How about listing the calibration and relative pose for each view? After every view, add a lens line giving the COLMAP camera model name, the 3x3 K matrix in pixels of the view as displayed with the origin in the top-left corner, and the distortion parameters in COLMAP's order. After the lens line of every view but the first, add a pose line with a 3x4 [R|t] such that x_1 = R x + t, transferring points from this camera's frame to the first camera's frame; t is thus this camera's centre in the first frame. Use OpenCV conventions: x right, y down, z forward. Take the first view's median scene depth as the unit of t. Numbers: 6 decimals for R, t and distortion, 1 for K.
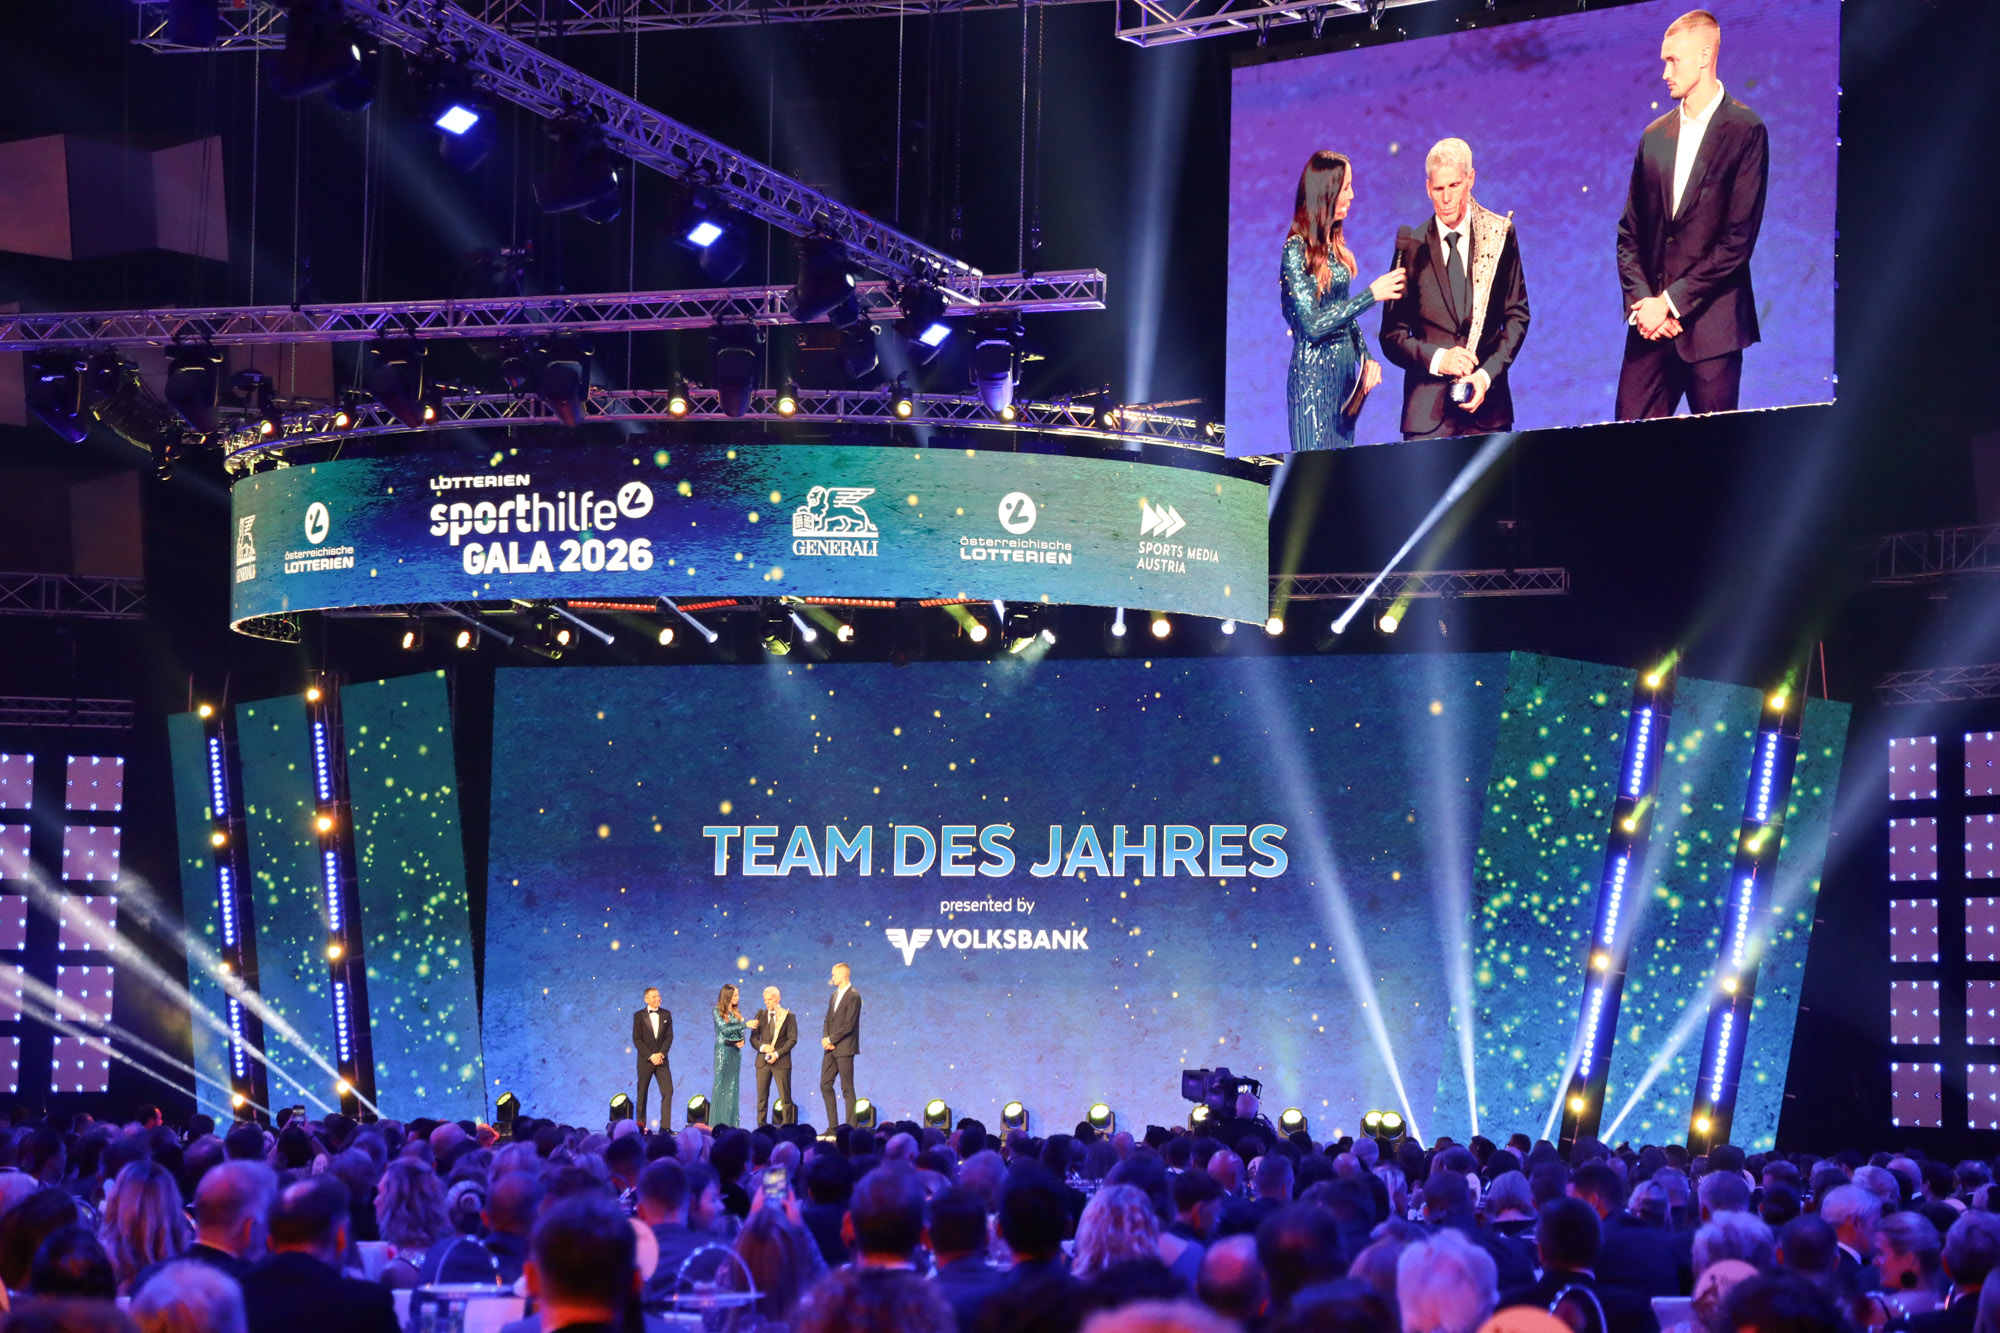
lens RADIAL K [[4562.2, 0, 1008.0], [0, 4562.2, 675.2], [0, 0, 1]] dist [0.408602, 0.000000]
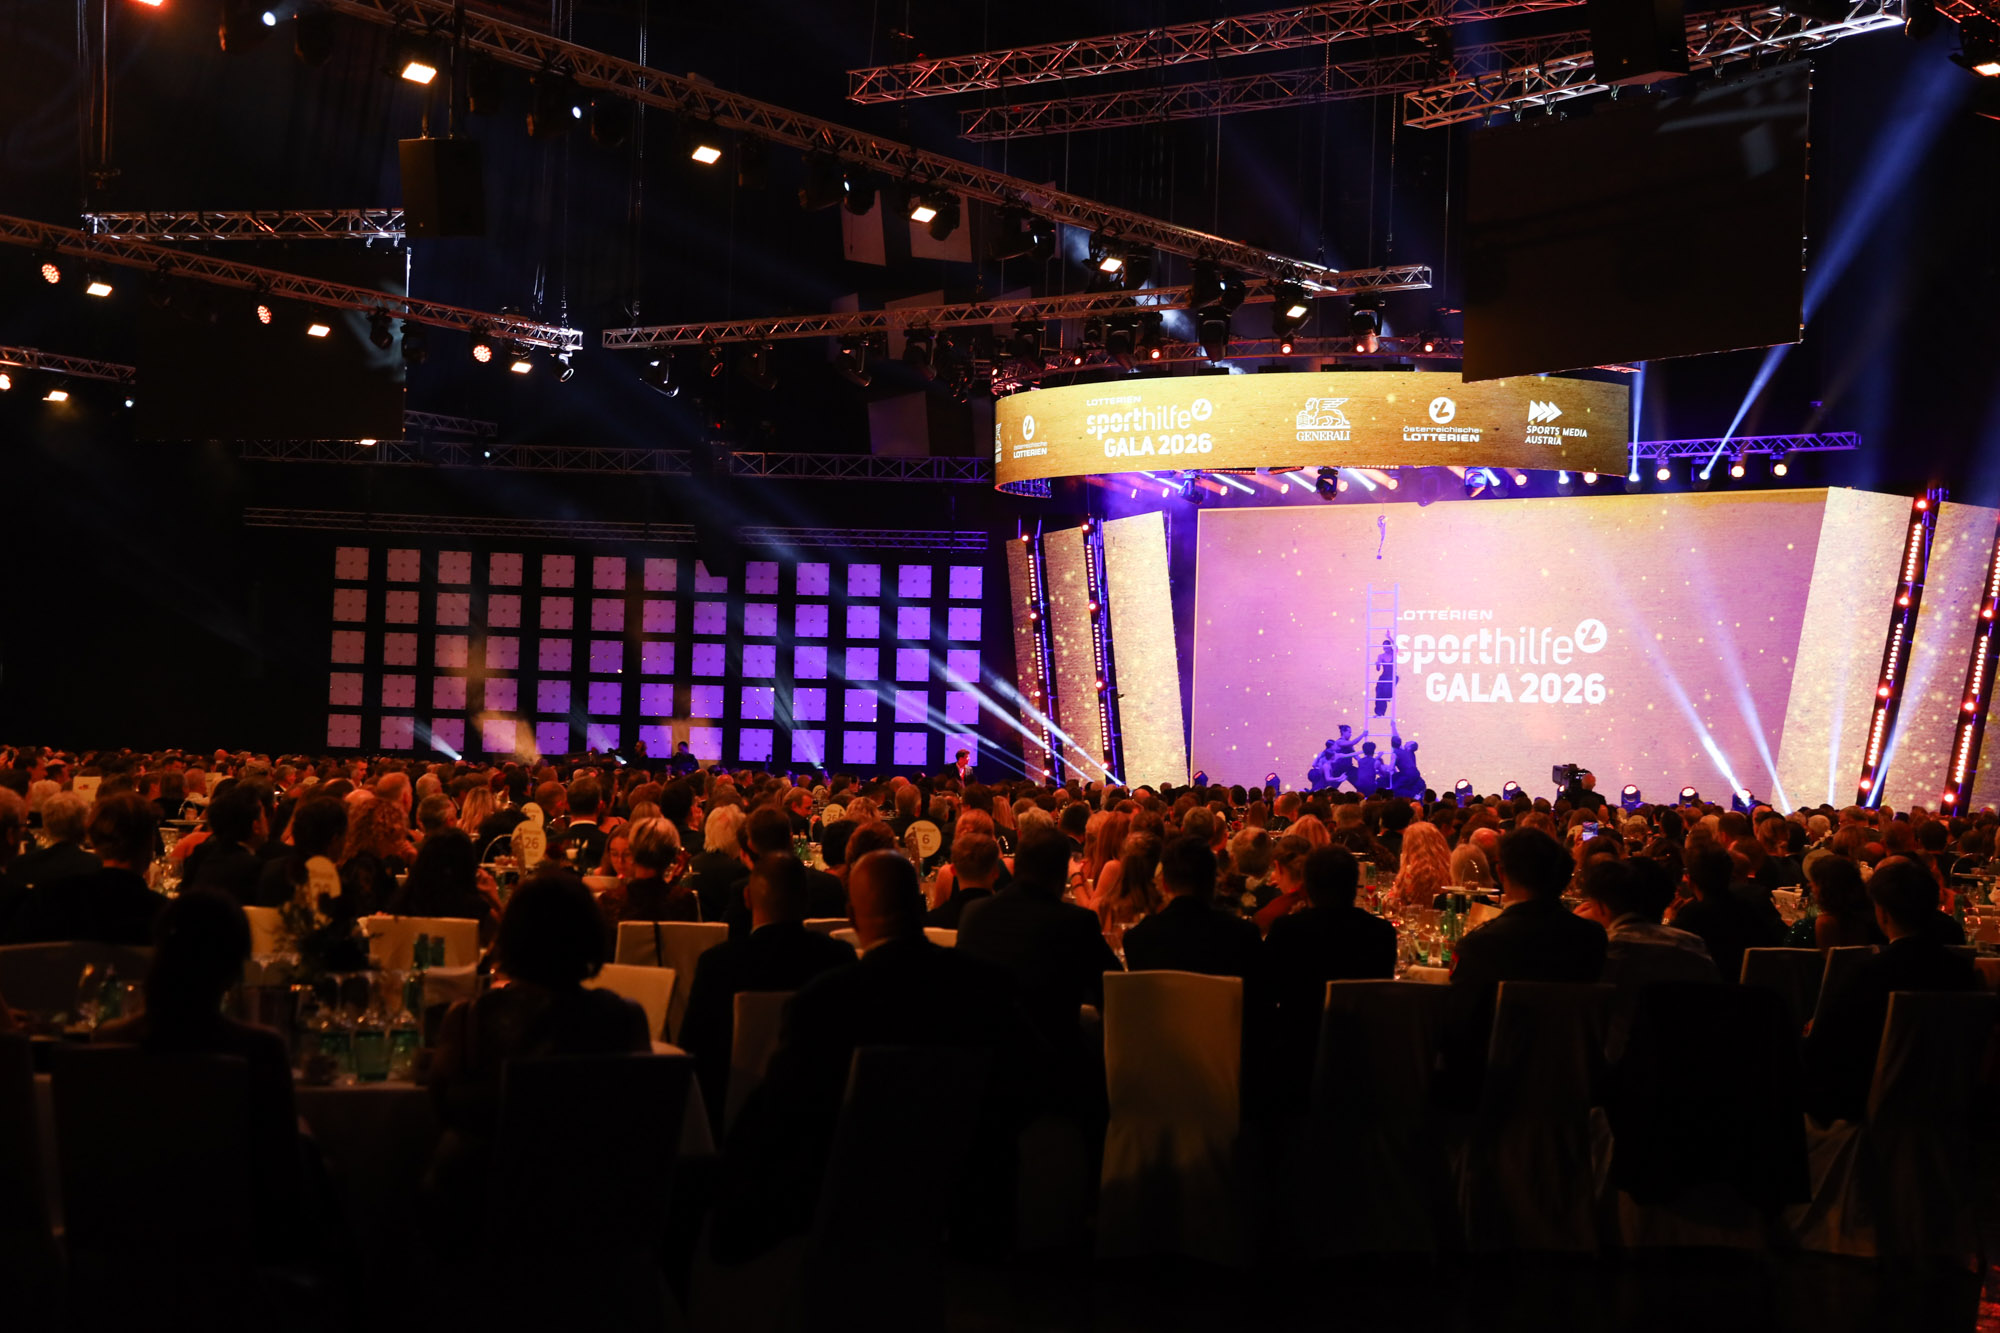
lens RADIAL K [[3160.5, 0, 988.3], [0, 3160.5, 666.4], [0, 0, 1]] dist [0.220458, 0.000000]
pose [[0.961307, -0.001423, -0.275477, 0.163842], [0.016264, 0.998536, 0.051595, -0.006544], [0.275000, -0.054079, 0.959922, -0.117146]]
